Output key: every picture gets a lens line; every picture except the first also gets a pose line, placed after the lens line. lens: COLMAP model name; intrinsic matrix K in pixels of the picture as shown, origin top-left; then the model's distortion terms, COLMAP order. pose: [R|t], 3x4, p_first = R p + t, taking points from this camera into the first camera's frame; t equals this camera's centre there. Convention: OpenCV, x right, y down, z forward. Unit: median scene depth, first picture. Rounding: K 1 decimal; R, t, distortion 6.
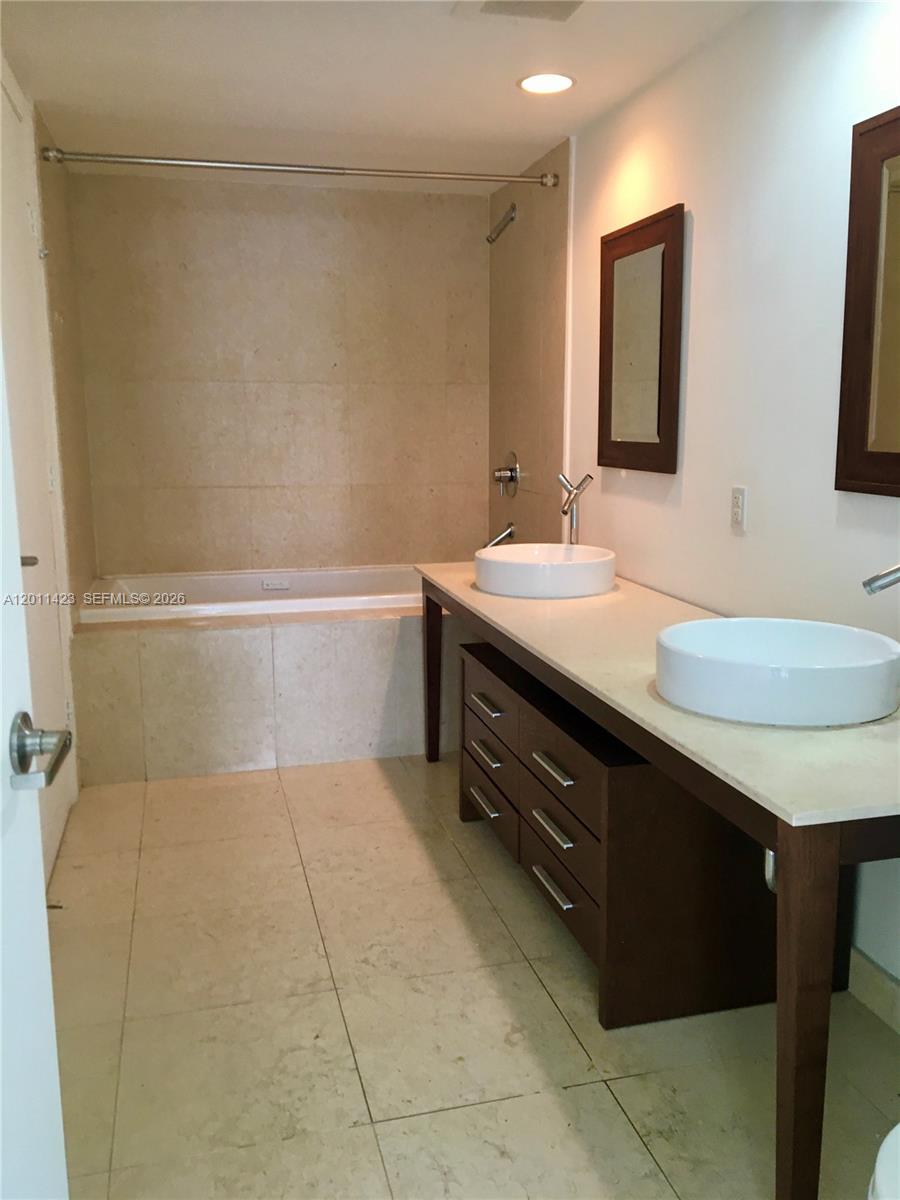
lens RADIAL K [[1038.1, 0, 449.6], [0, 1038.1, 600.1], [0, 0, 1]] dist [0.005170, -0.000592]
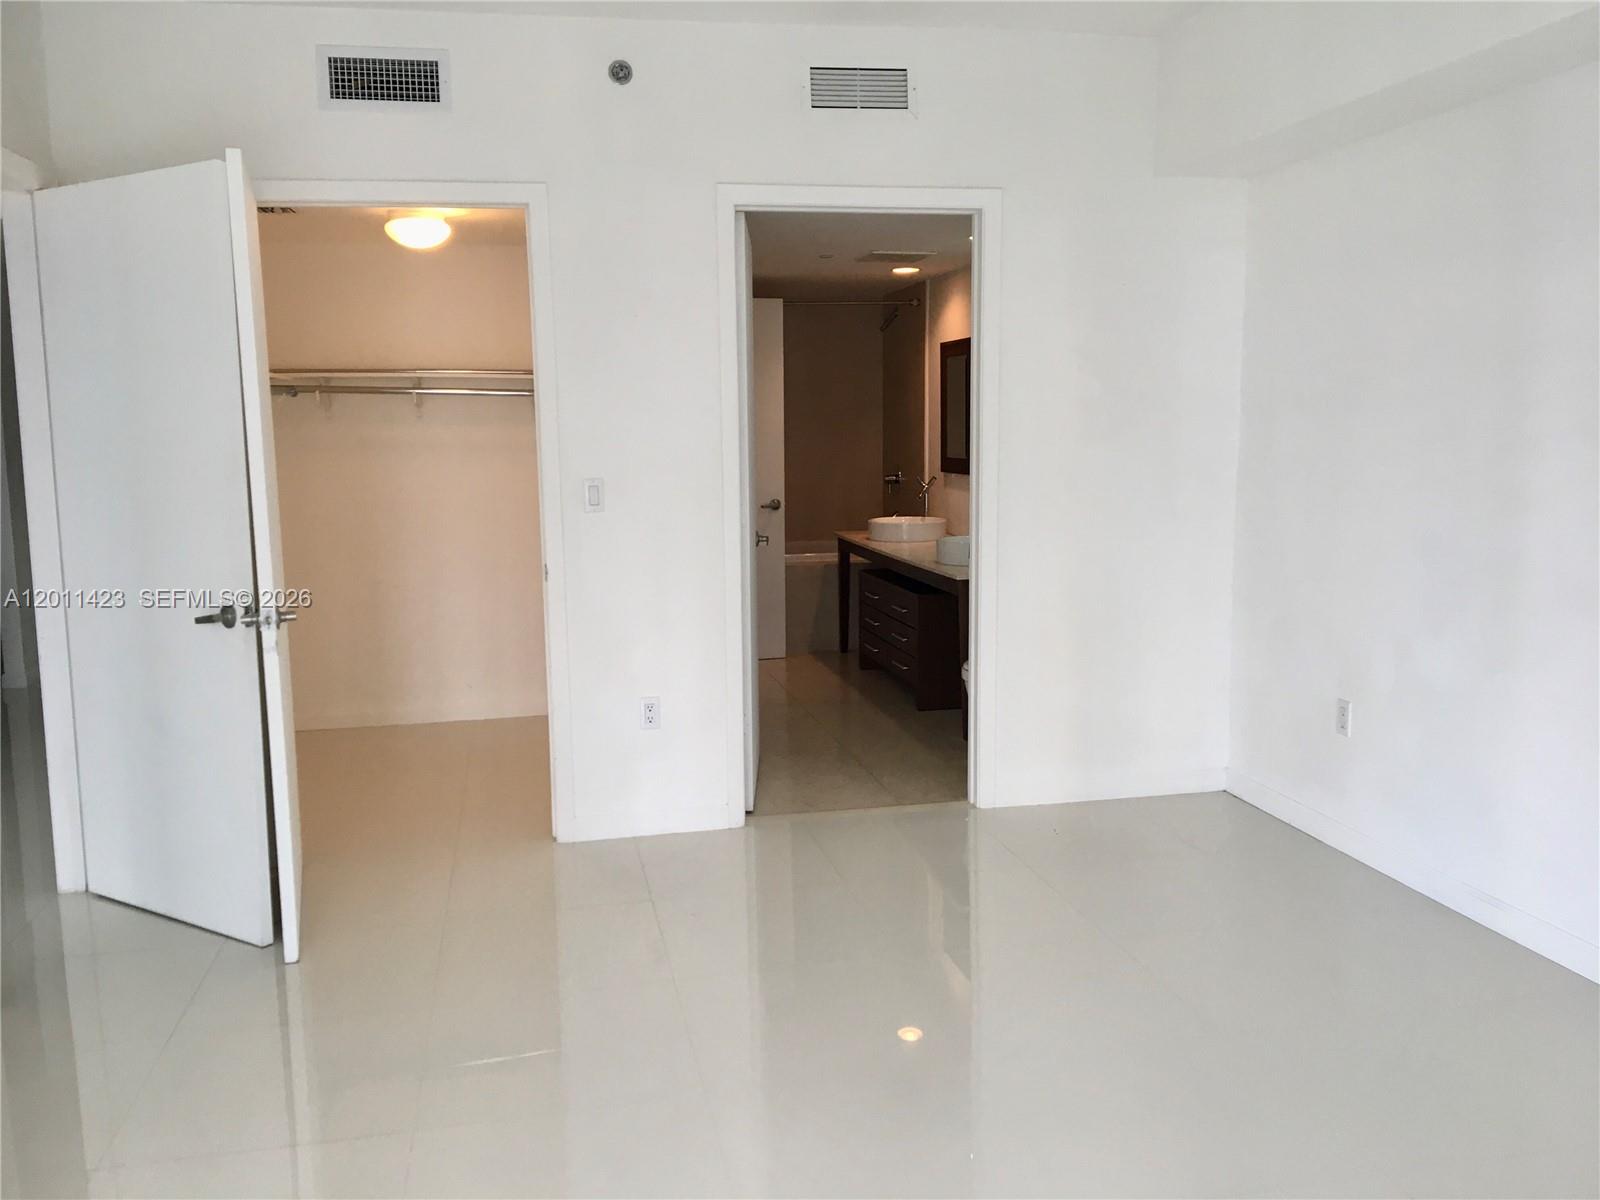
lens RADIAL K [[1384.1, 0, 799.1], [0, 1384.1, 599.0], [0, 0, 1]] dist [0.005170, -0.000592]
pose [[0.998914, 0.003741, -0.046443, 0.015387], [-0.005787, 0.999014, -0.044007, 0.181896], [0.046232, 0.044228, 0.997951, -1.277884]]
